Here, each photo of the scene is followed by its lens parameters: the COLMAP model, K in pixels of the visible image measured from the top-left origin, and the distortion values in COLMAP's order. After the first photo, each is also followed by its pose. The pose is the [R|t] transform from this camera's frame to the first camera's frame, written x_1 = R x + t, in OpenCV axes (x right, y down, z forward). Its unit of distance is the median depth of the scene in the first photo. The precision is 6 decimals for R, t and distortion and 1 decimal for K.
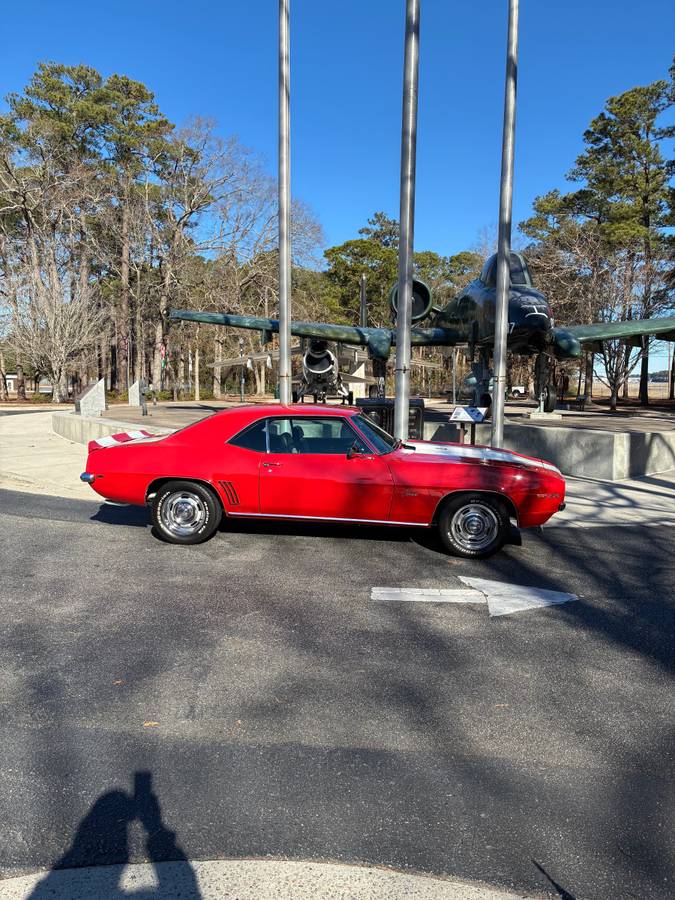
lens RADIAL K [[679.1, 0, 337.5], [0, 679.1, 450.0], [0, 0, 1]] dist [0.002378, -0.009097]
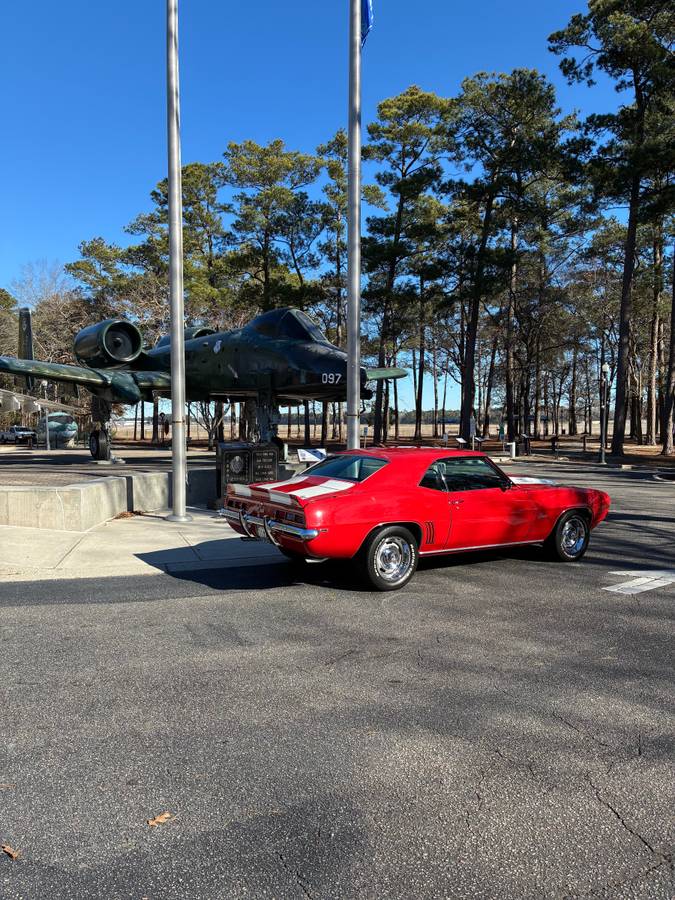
lens RADIAL K [[679.1, 0, 337.5], [0, 679.1, 450.0], [0, 0, 1]] dist [0.002378, -0.009097]
pose [[0.758274, -0.030280, 0.651233, -0.136371], [0.072025, 0.996697, -0.037521, -0.005187], [-0.647946, 0.075356, 0.757950, 0.040678]]
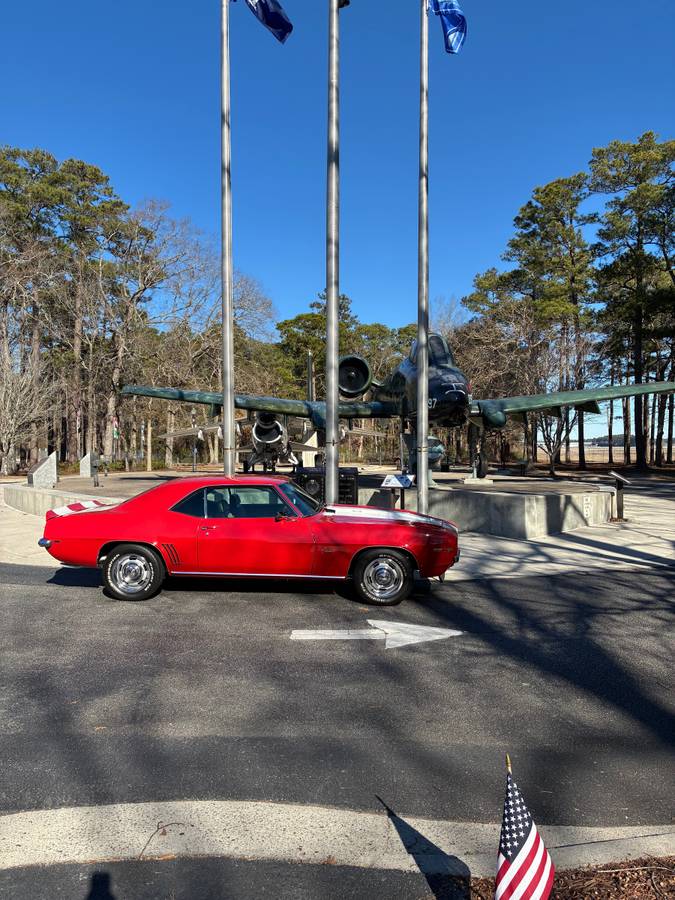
lens RADIAL K [[678.9, 0, 337.5], [0, 678.9, 450.0], [0, 0, 1]] dist [0.014455, 0.000191]
pose [[0.997715, -0.012088, 0.066470, 0.006368], [0.018616, 0.994964, -0.098494, 0.001012], [-0.064945, 0.099506, 0.992915, -0.024781]]
